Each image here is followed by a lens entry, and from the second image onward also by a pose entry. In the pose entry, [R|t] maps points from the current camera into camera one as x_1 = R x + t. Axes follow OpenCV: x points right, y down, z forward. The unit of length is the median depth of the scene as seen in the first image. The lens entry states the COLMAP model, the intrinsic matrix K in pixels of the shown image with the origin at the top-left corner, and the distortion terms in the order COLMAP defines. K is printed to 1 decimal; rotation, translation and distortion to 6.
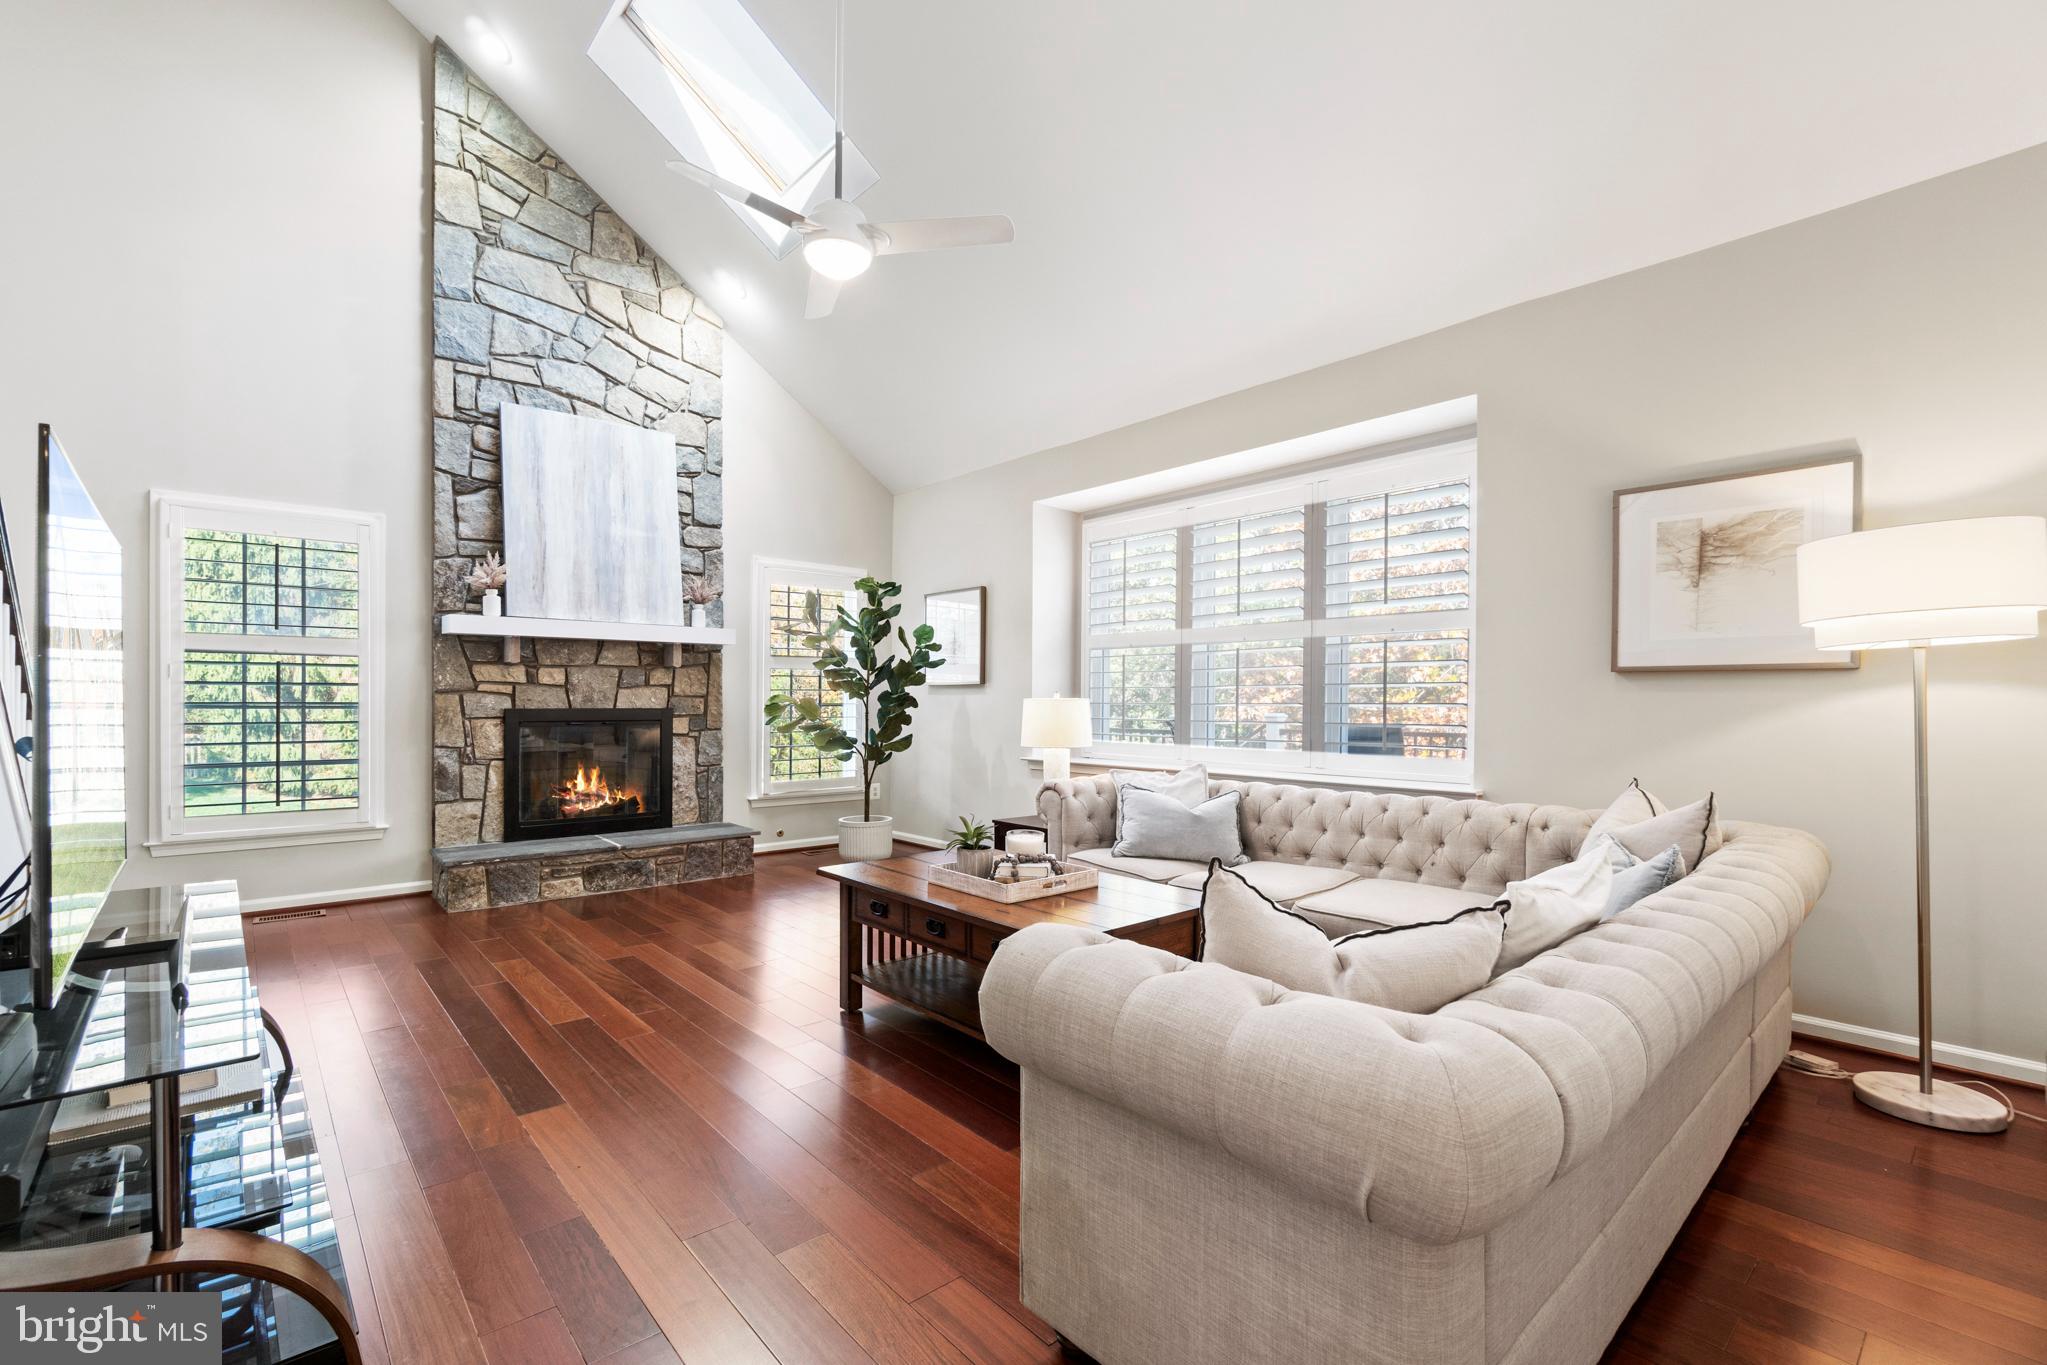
lens RADIAL K [[882.9, 0, 1051.1], [0, 882.9, 700.3], [0, 0, 1]] dist [-0.000340, 0.000048]
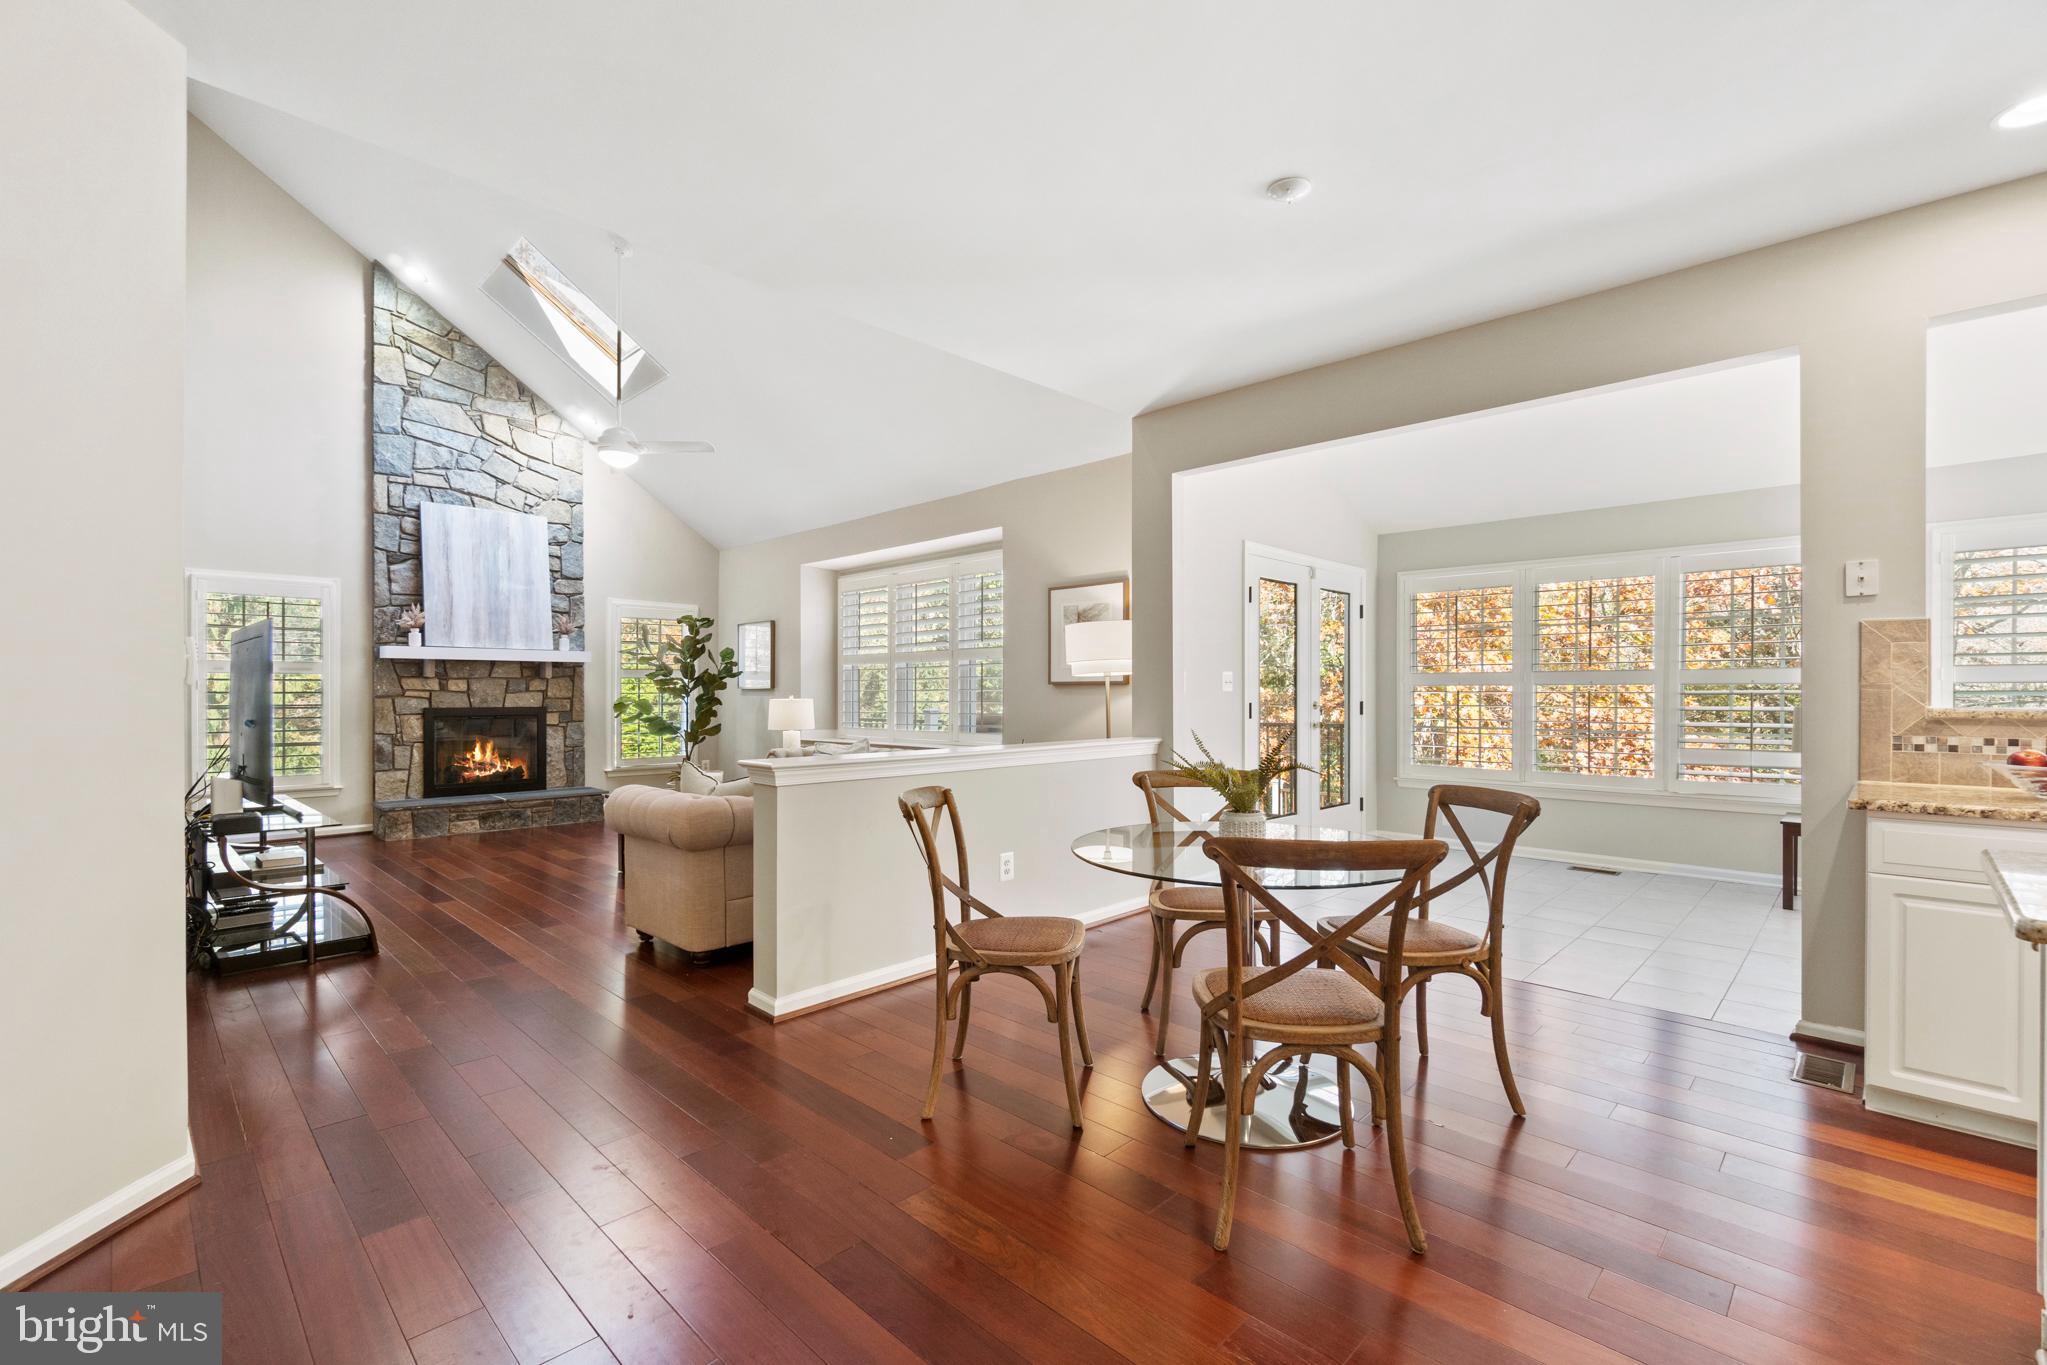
lens RADIAL K [[882.9, 0, 1057.7], [0, 882.9, 691.9], [0, 0, 1]] dist [-0.000340, 0.000048]
pose [[0.997156, -0.005262, 0.075178, 0.322659], [0.005564, 0.999977, -0.003810, -0.005676], [-0.075156, 0.004217, 0.997163, -0.544166]]
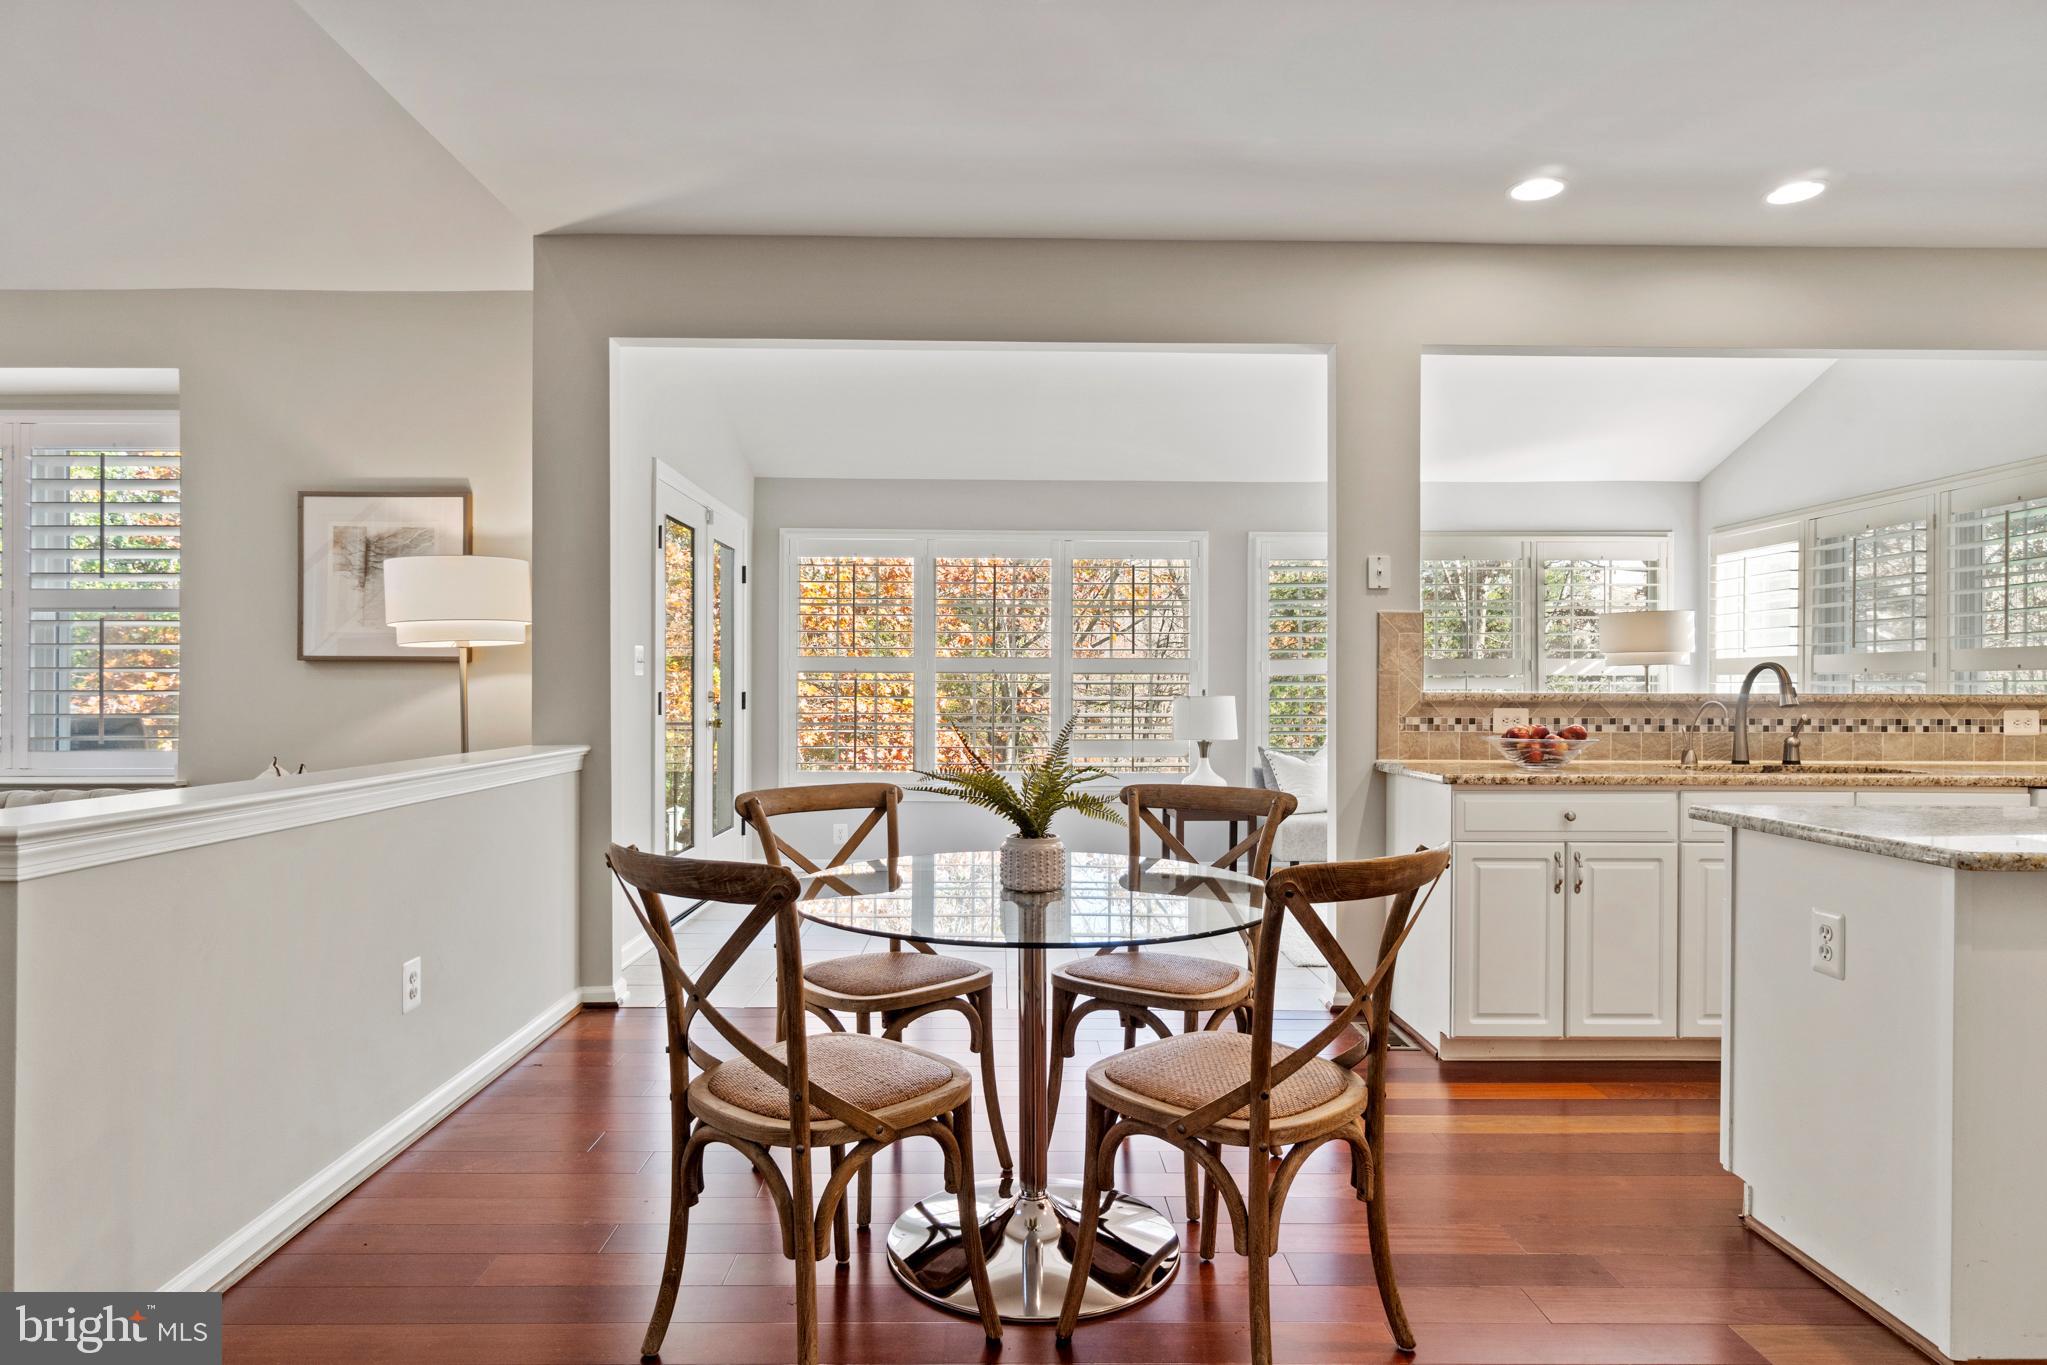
lens RADIAL K [[1113.3, 0, 1038.9], [0, 1113.3, 698.7], [0, 0, 1]] dist [-0.016498, 0.000986]
pose [[0.665155, -0.009712, 0.746642, 0.156444], [0.002274, 0.999937, 0.010981, 0.000344], [-0.746702, -0.005606, 0.665136, -0.368558]]
